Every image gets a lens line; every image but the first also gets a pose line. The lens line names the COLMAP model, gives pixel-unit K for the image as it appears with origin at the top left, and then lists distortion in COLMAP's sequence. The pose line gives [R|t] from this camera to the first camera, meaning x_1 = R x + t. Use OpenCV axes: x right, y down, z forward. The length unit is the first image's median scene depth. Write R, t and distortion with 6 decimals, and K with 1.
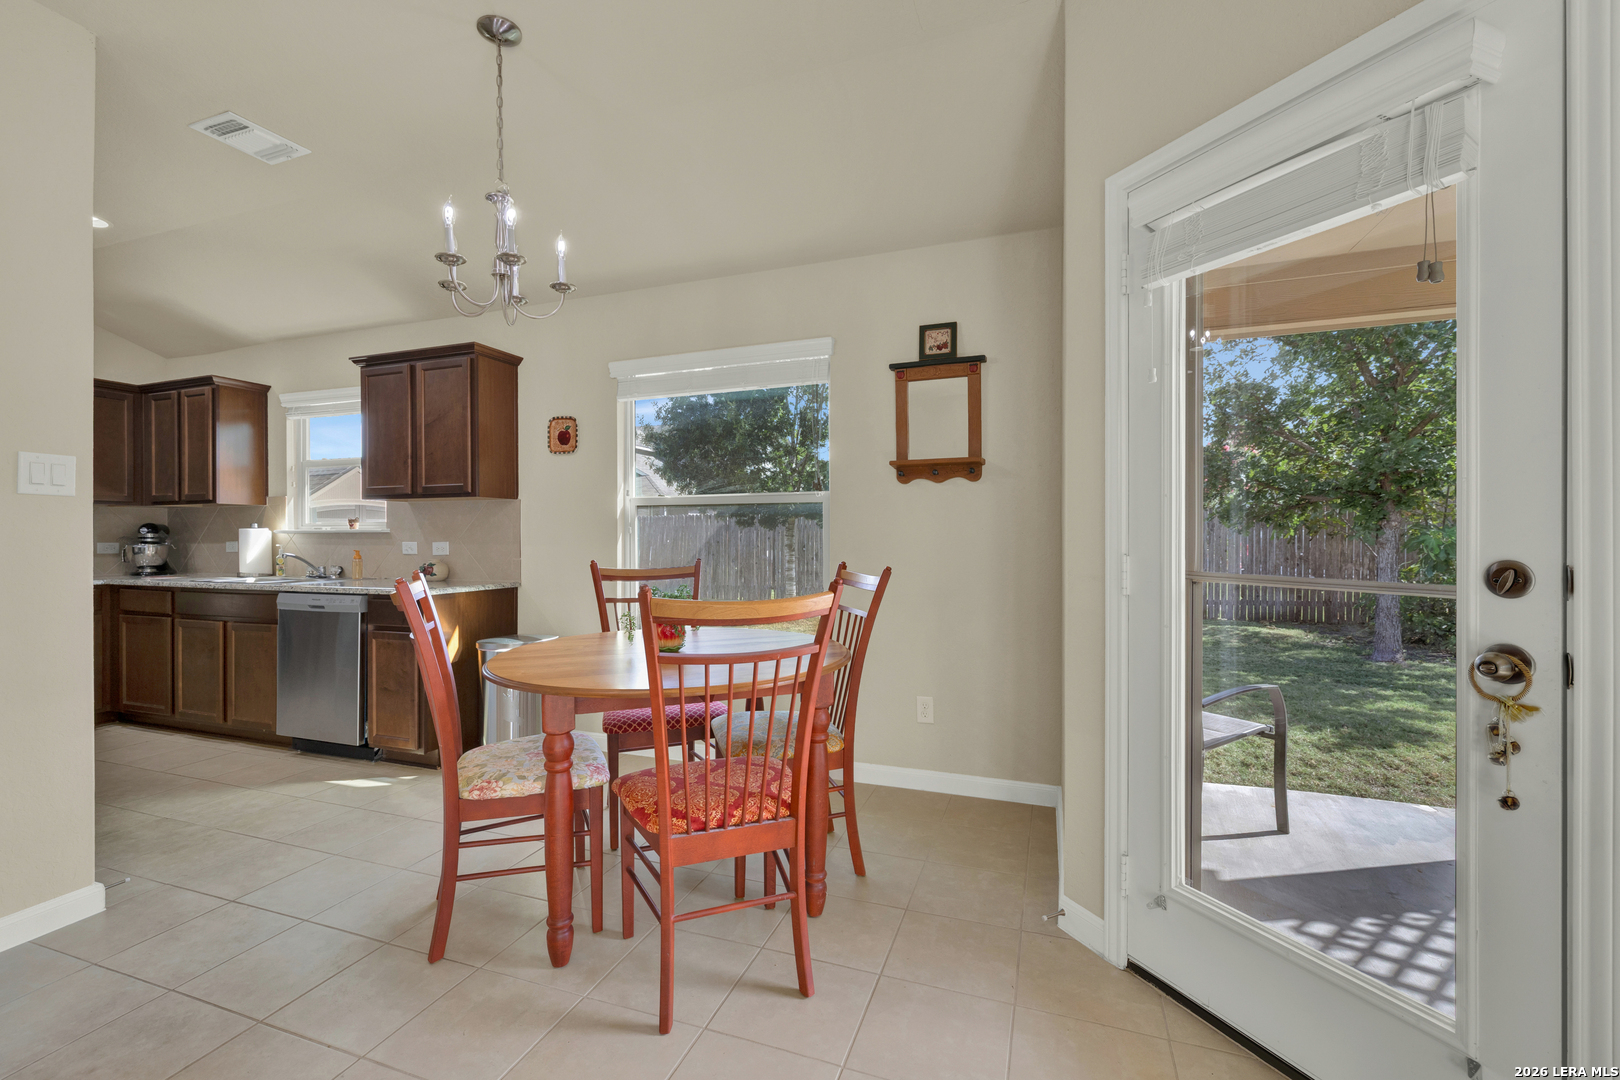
lens RADIAL K [[682.1, 0, 812.8], [0, 682.1, 540.2], [0, 0, 1]] dist [-0.022125, 0.004875]
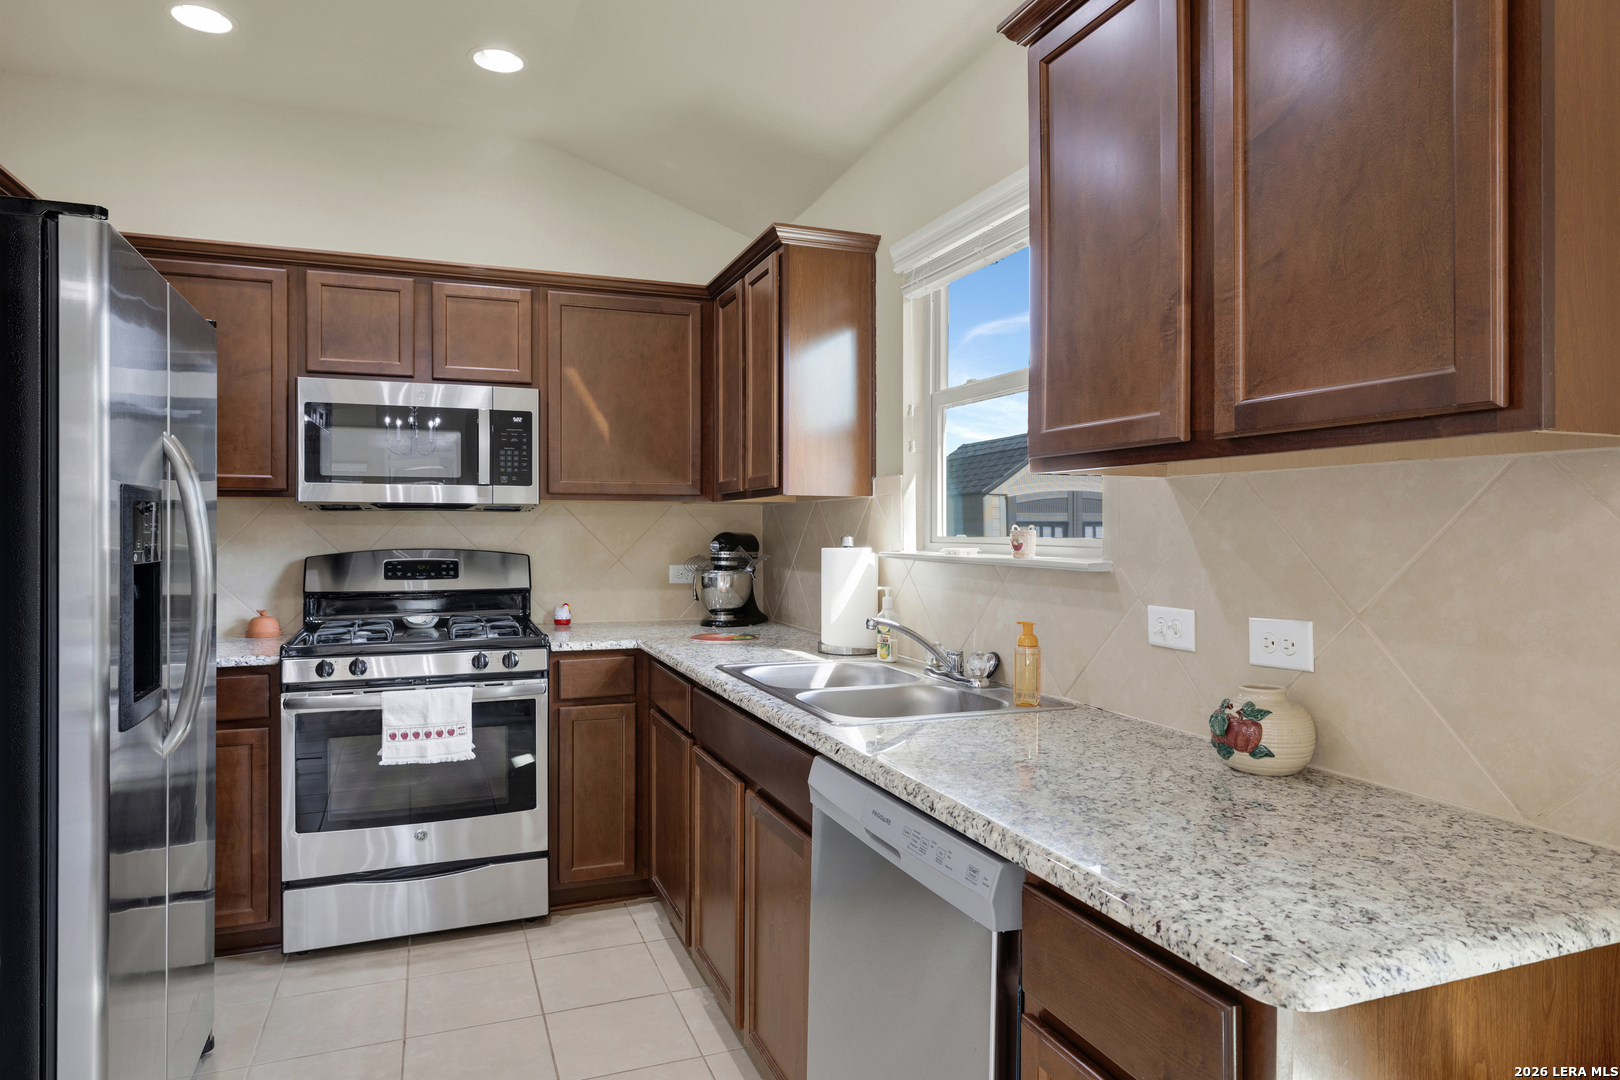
lens RADIAL K [[940.5, 0, 797.3], [0, 940.5, 526.7], [0, 0, 1]] dist [-0.043181, 0.000987]
pose [[0.633914, 0.002463, -0.773399, -0.424106], [-0.010064, 0.999937, -0.005065, -0.033727], [0.773338, 0.010995, 0.633899, 0.678029]]
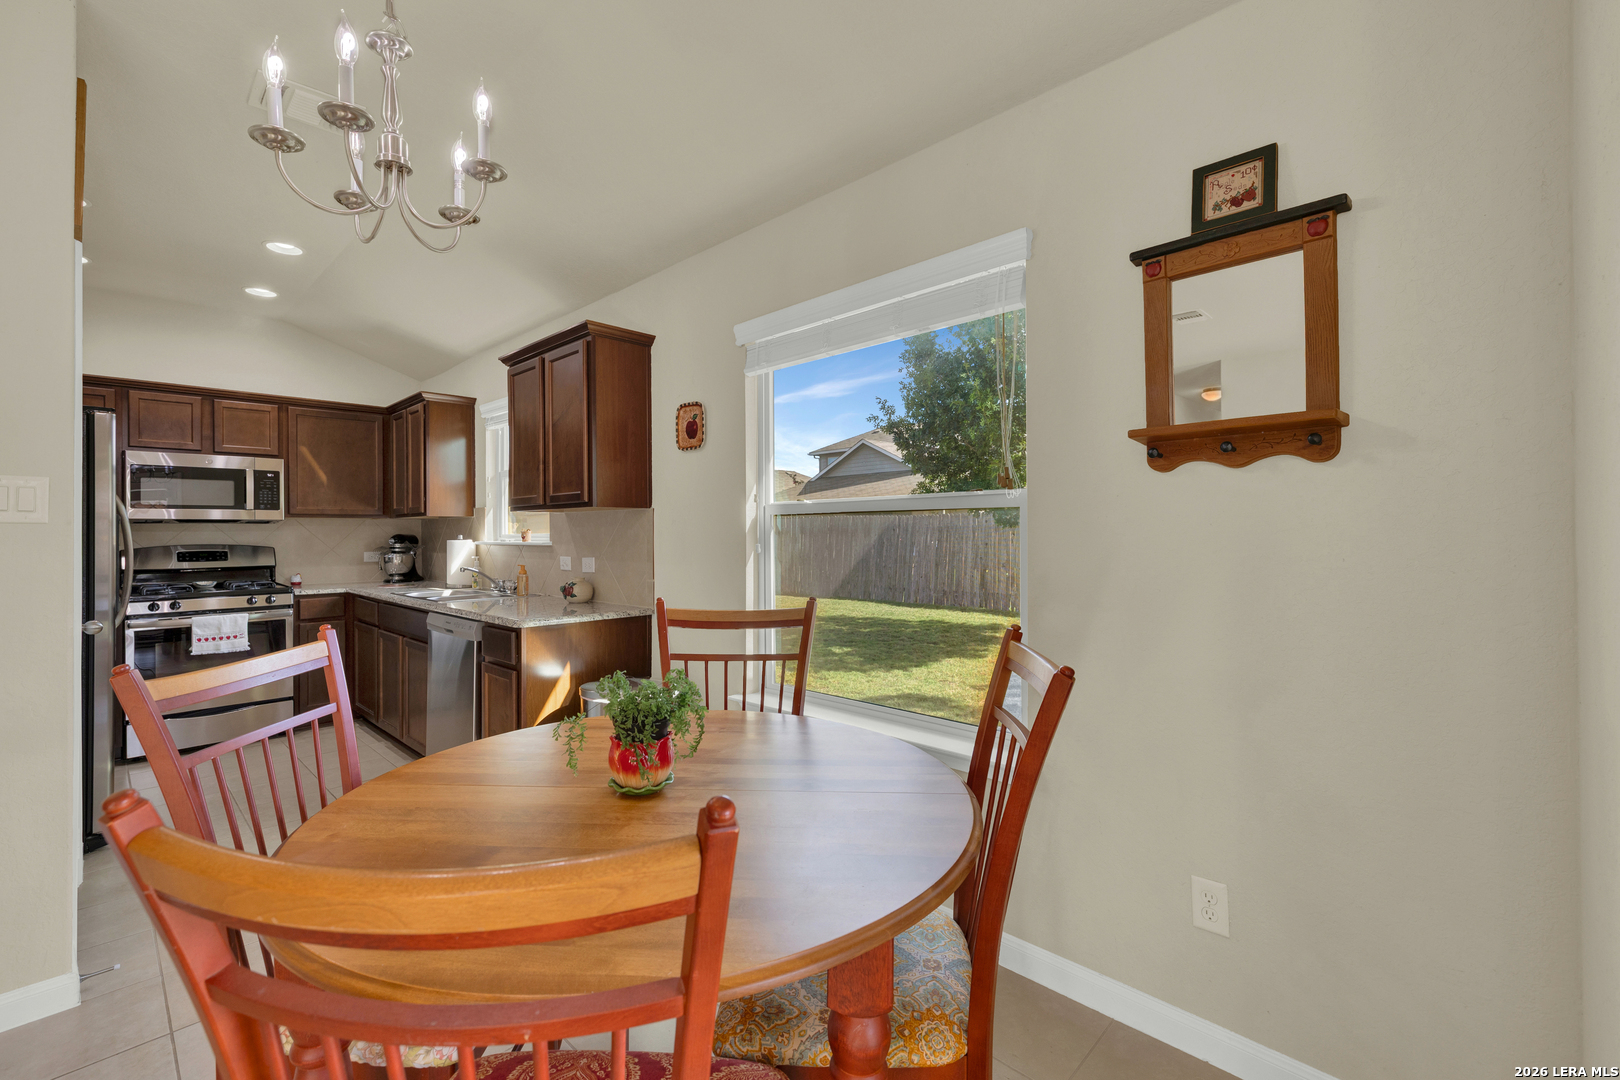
lens RADIAL K [[682.1, 0, 809.1], [0, 682.1, 529.2], [0, 0, 1]] dist [-0.022125, 0.004875]
pose [[0.909257, -0.004168, -0.416215, 0.088201], [-0.000272, 0.999944, -0.010609, -0.027684], [0.416236, 0.009760, 0.909204, 0.347967]]
